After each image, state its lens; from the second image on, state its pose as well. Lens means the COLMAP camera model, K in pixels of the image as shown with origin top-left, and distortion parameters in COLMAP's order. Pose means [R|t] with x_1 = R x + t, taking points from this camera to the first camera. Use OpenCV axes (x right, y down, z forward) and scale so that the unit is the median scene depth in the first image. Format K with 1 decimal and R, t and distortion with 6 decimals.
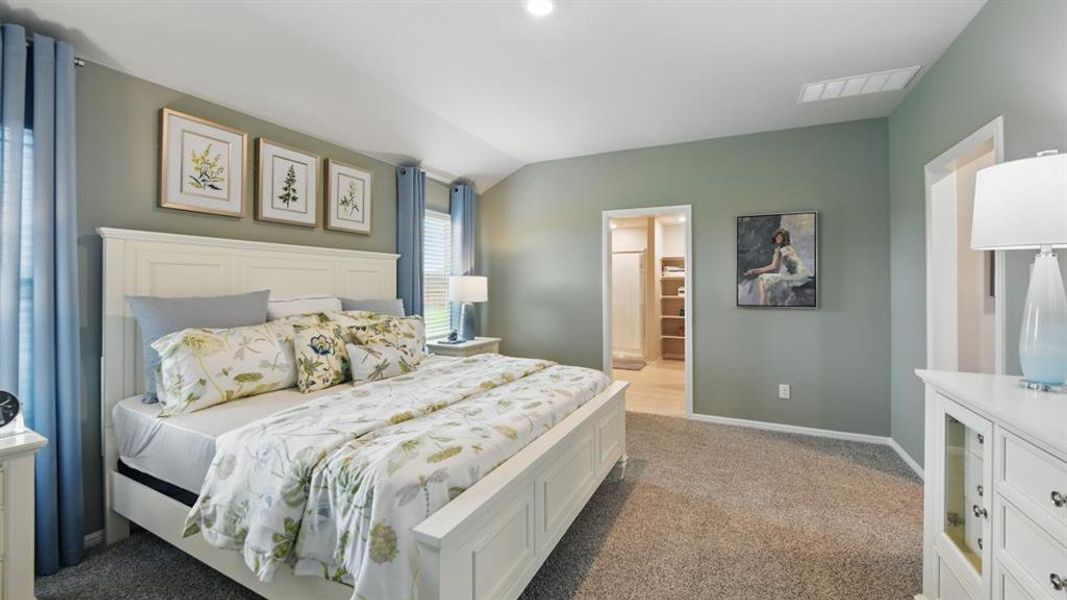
lens RADIAL K [[428.0, 0, 537.2], [0, 428.0, 278.6], [0, 0, 1]] dist [-0.003312, -0.000478]
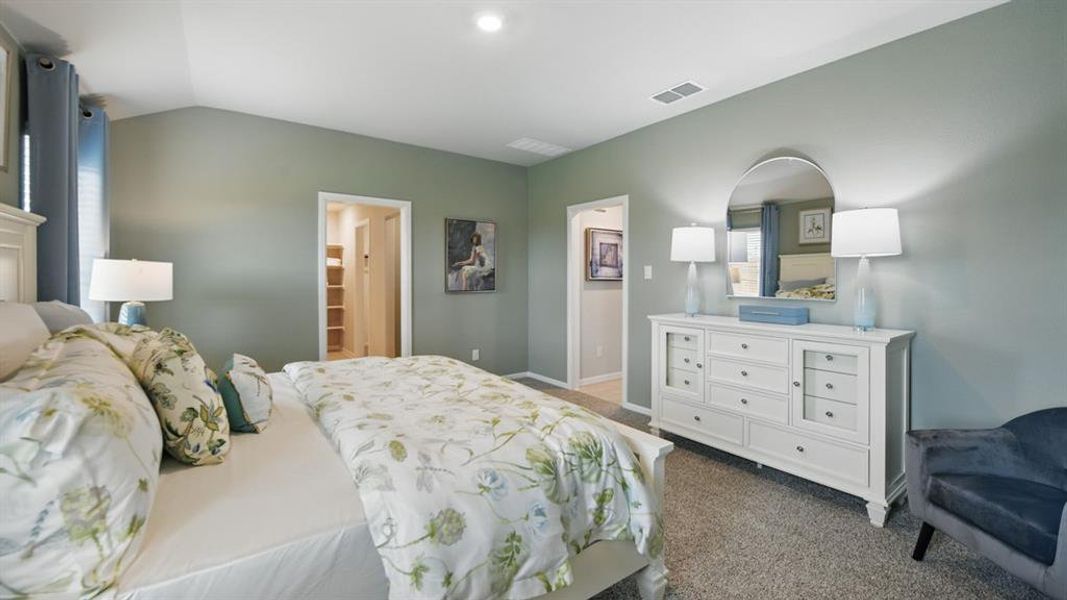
lens RADIAL K [[428.0, 0, 537.2], [0, 428.0, 278.6], [0, 0, 1]] dist [-0.003312, -0.000478]
pose [[0.464067, -0.008281, 0.885761, -0.526620], [-0.014867, 0.999743, 0.017136, 0.001637], [-0.885675, -0.021121, 0.463824, 0.217743]]
